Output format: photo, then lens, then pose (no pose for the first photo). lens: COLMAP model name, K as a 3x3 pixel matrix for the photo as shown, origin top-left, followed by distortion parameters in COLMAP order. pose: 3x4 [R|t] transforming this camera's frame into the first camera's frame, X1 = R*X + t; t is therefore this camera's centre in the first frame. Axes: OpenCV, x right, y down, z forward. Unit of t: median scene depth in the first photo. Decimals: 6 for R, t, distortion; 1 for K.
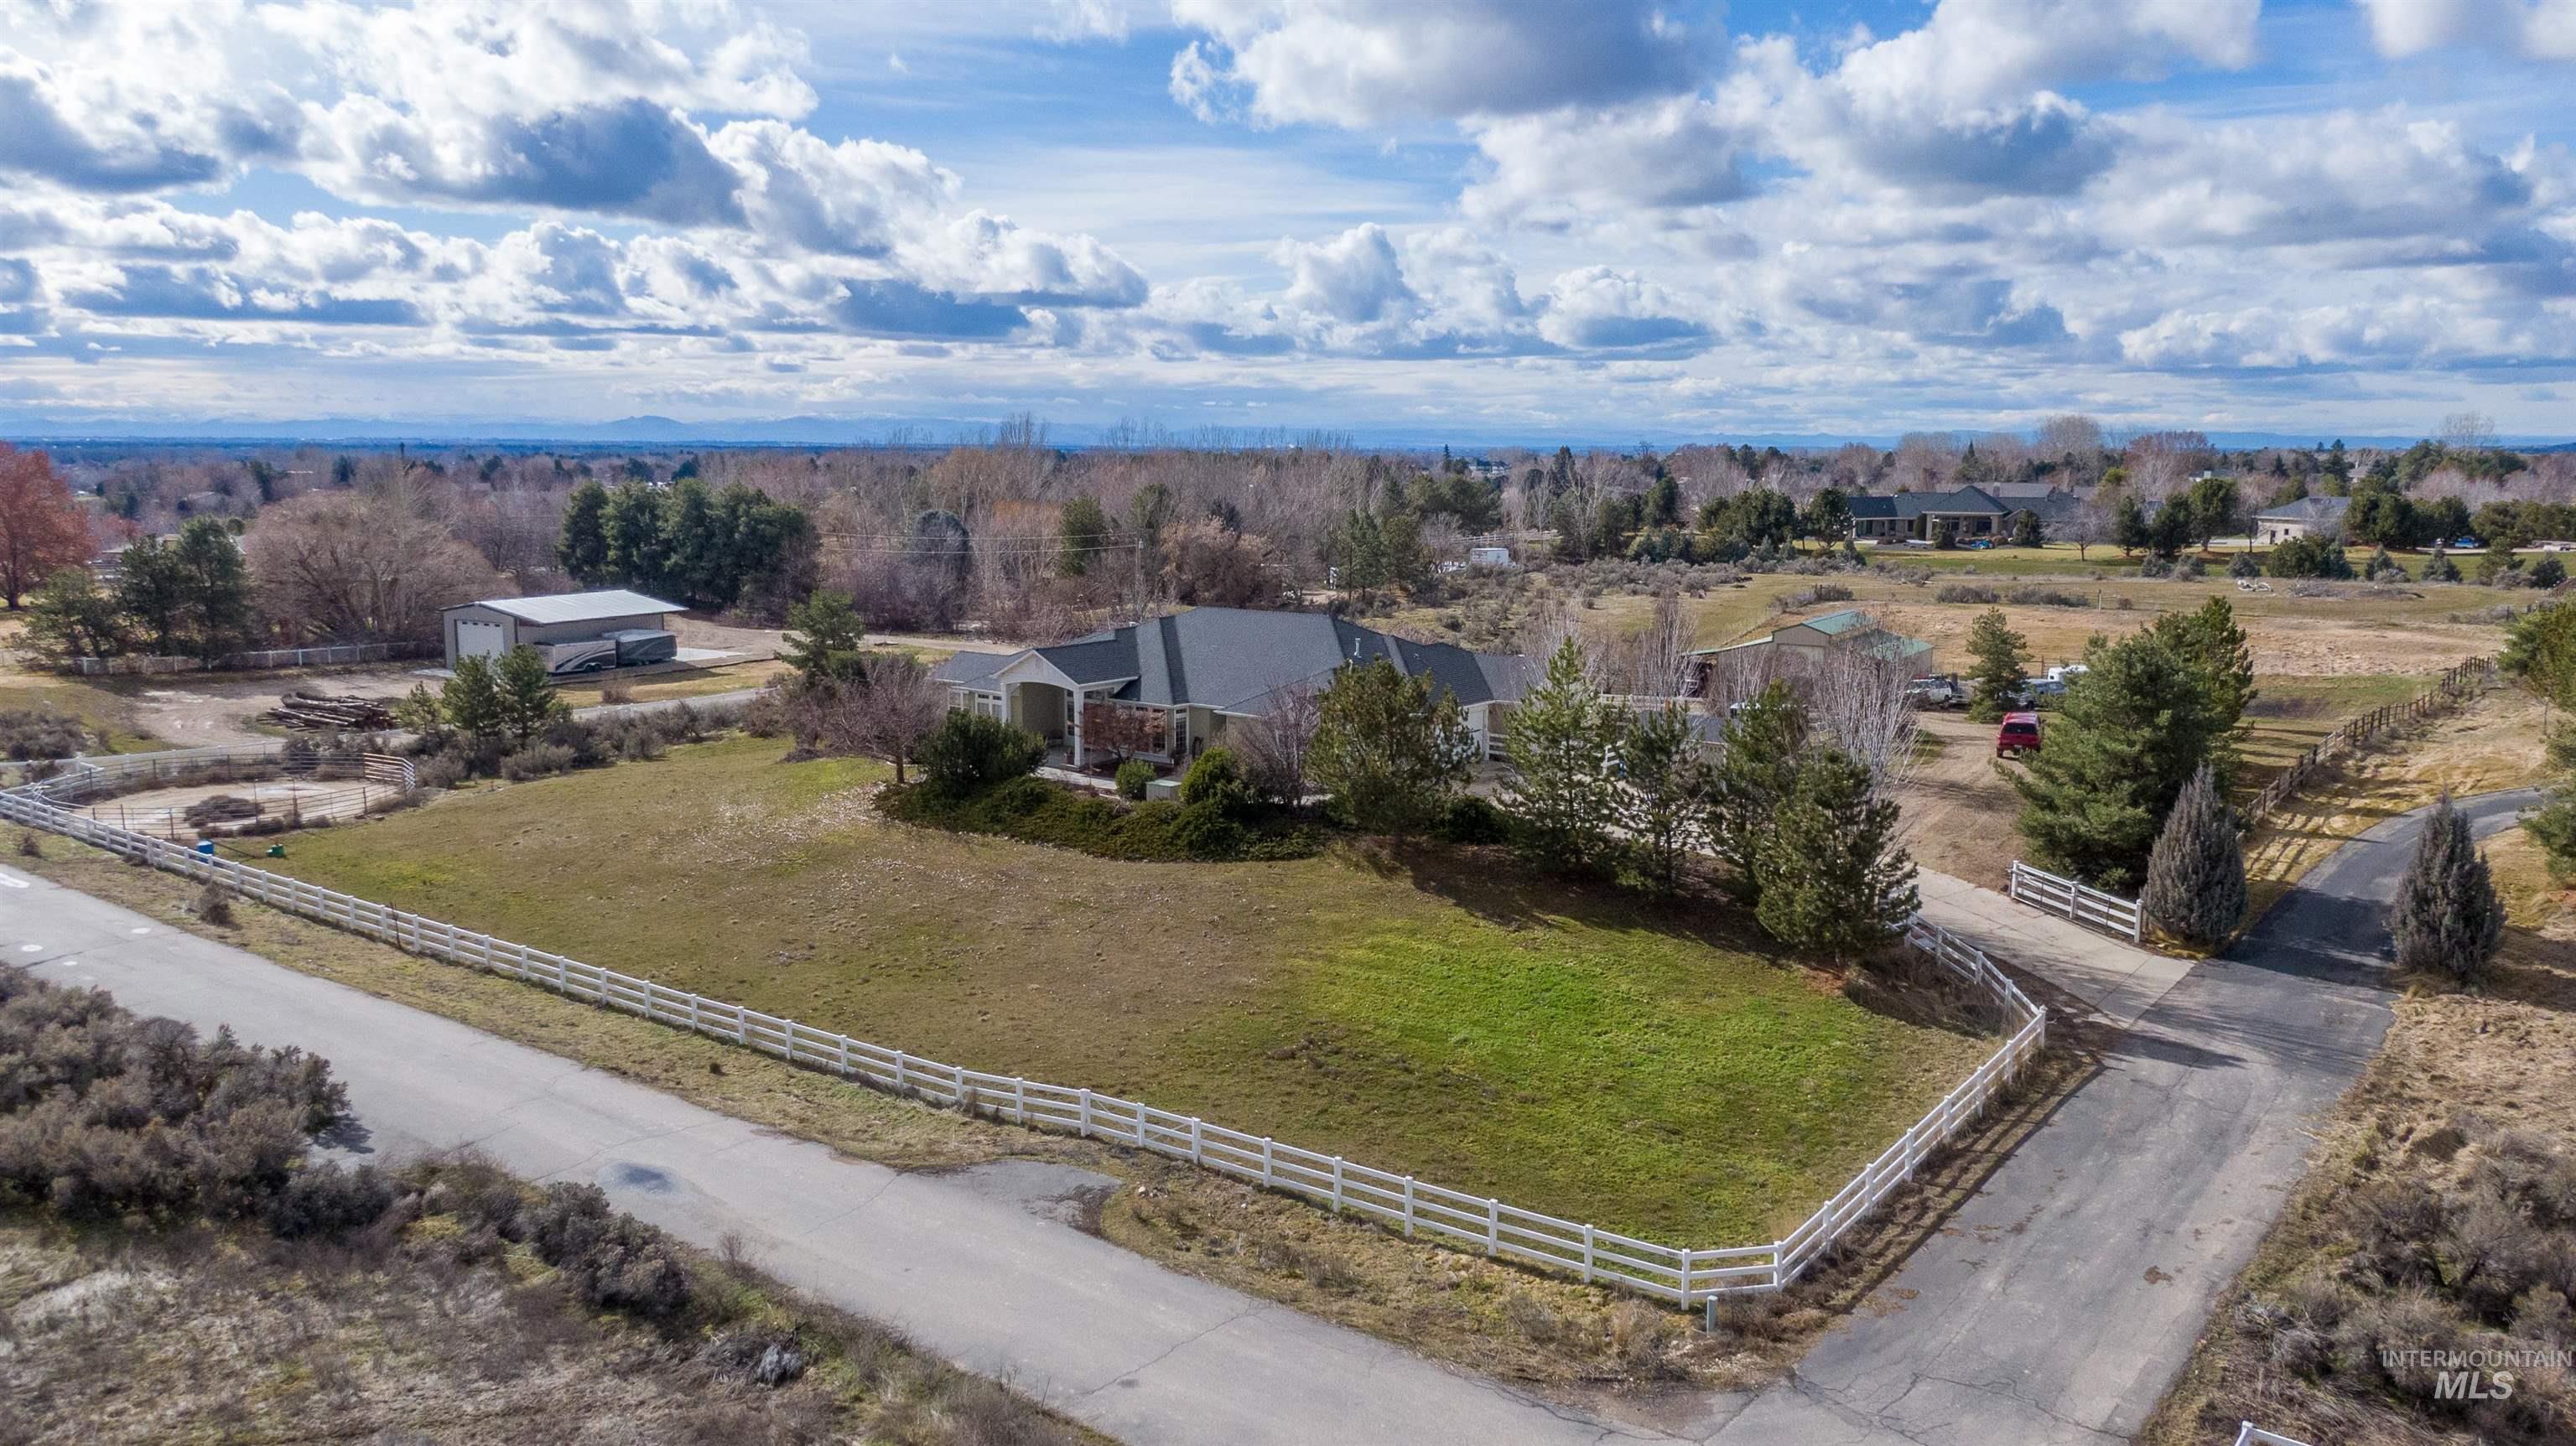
lens RADIAL K [[1851.8, 0, 1288.0], [0, 1851.8, 723.0], [0, 0, 1]] dist [0.066594, -0.088455]
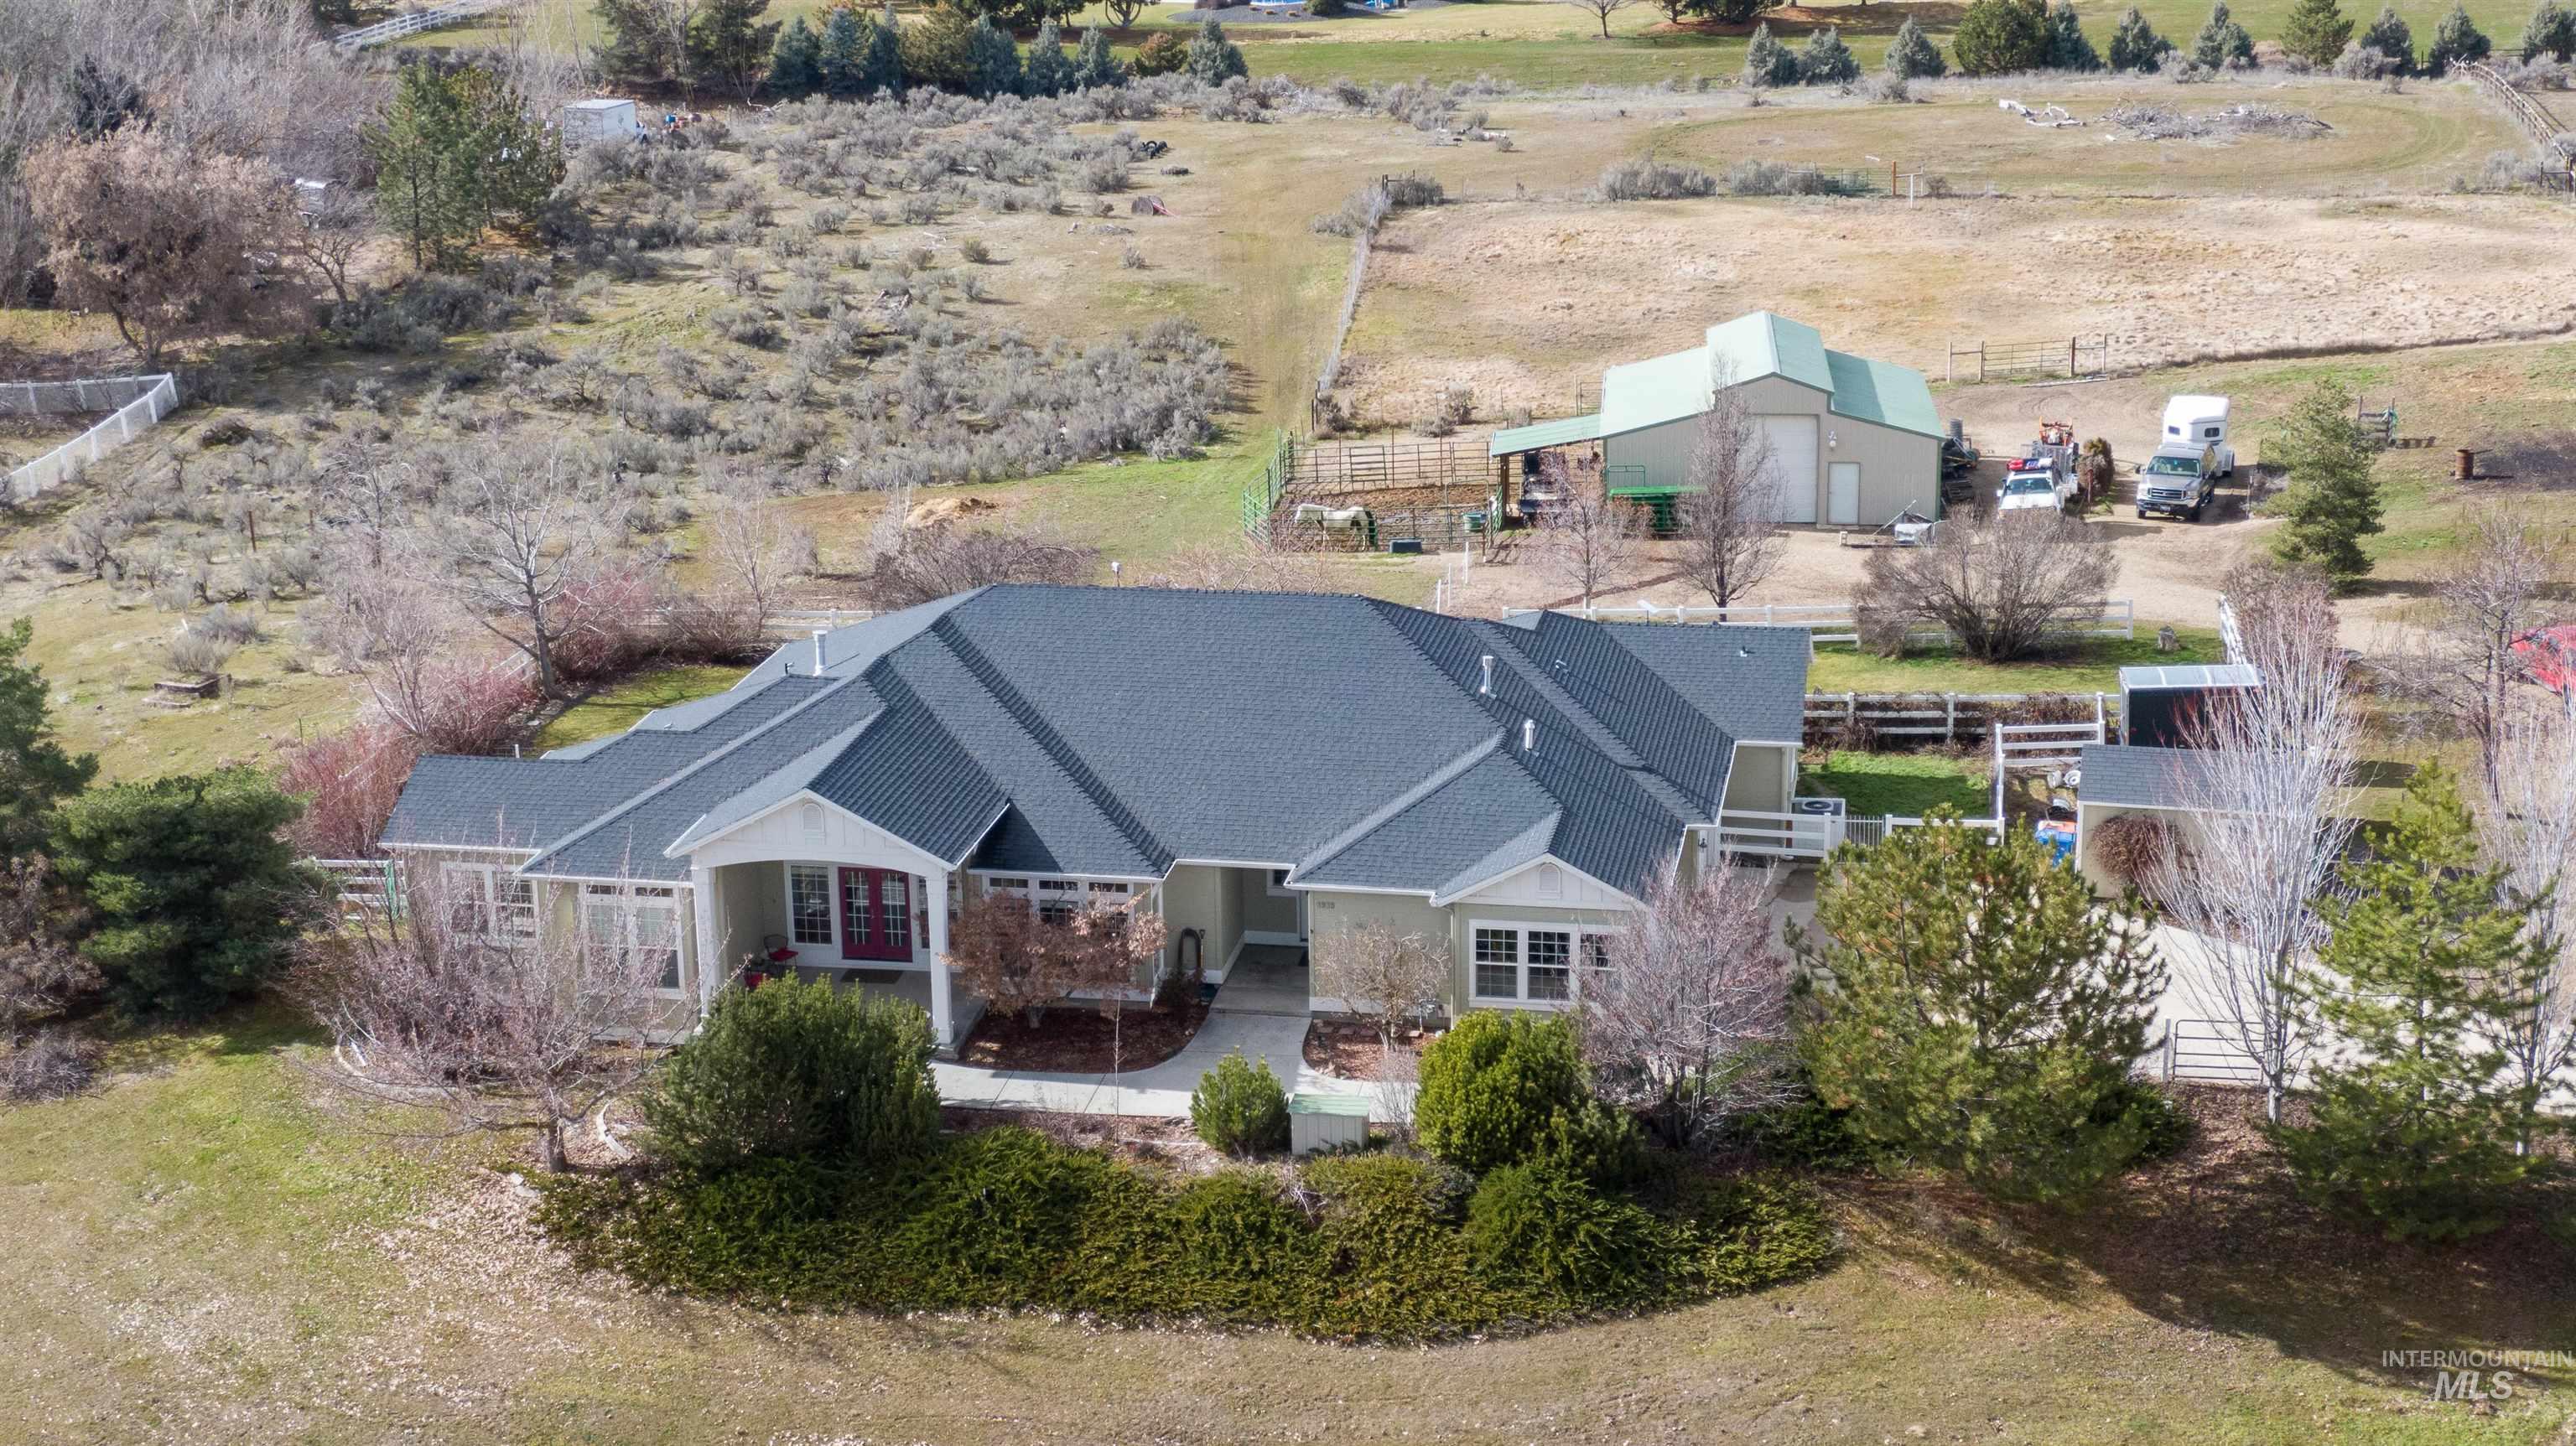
lens RADIAL K [[3594.0, 0, 1288.0], [0, 3594.0, 723.0], [0, 0, 1]] dist [0.030916, -0.132584]
pose [[0.890011, -0.144535, 0.432423, -0.465745], [0.083497, 0.984053, 0.157061, -0.206348], [-0.448227, -0.103680, 0.887887, 0.285267]]
